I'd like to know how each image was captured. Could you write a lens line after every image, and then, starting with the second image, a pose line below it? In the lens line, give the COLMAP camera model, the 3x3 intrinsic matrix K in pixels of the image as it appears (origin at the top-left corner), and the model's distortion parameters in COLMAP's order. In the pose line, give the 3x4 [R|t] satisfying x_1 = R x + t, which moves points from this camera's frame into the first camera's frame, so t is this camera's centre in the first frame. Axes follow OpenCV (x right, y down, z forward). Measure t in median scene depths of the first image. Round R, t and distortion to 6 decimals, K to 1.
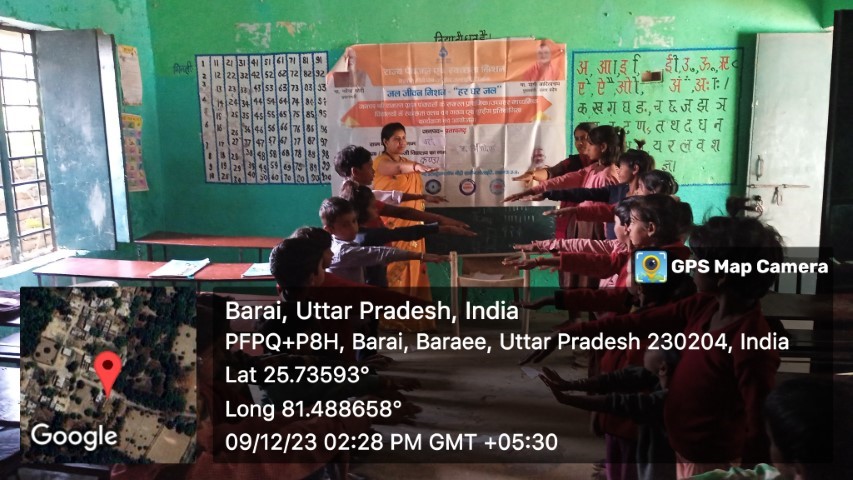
lens RADIAL K [[729.9, 0, 426.5], [0, 729.9, 240.0], [0, 0, 1]] dist [0.115629, -0.178125]
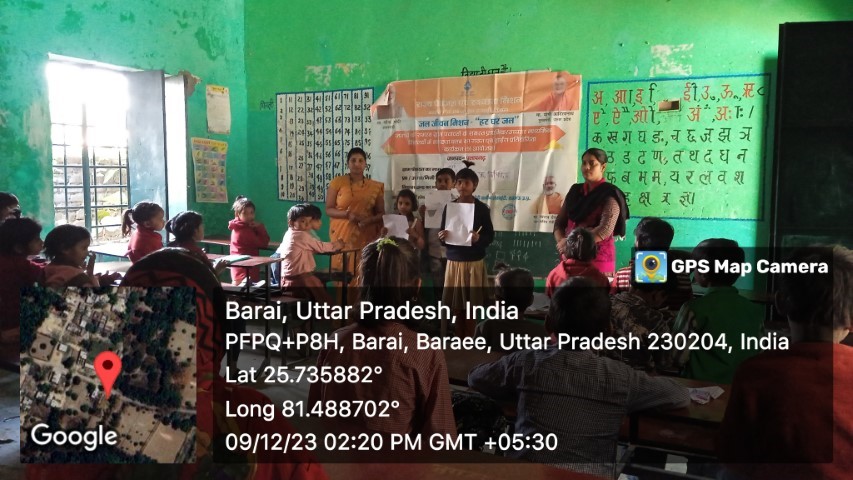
lens RADIAL K [[729.9, 0, 426.5], [0, 729.9, 240.0], [0, 0, 1]] dist [0.115629, -0.178125]
pose [[0.929963, 0.054546, -0.363585, 0.368022], [-0.082582, 0.994653, -0.062006, 0.041092], [0.358258, 0.087689, 0.929495, -0.002710]]
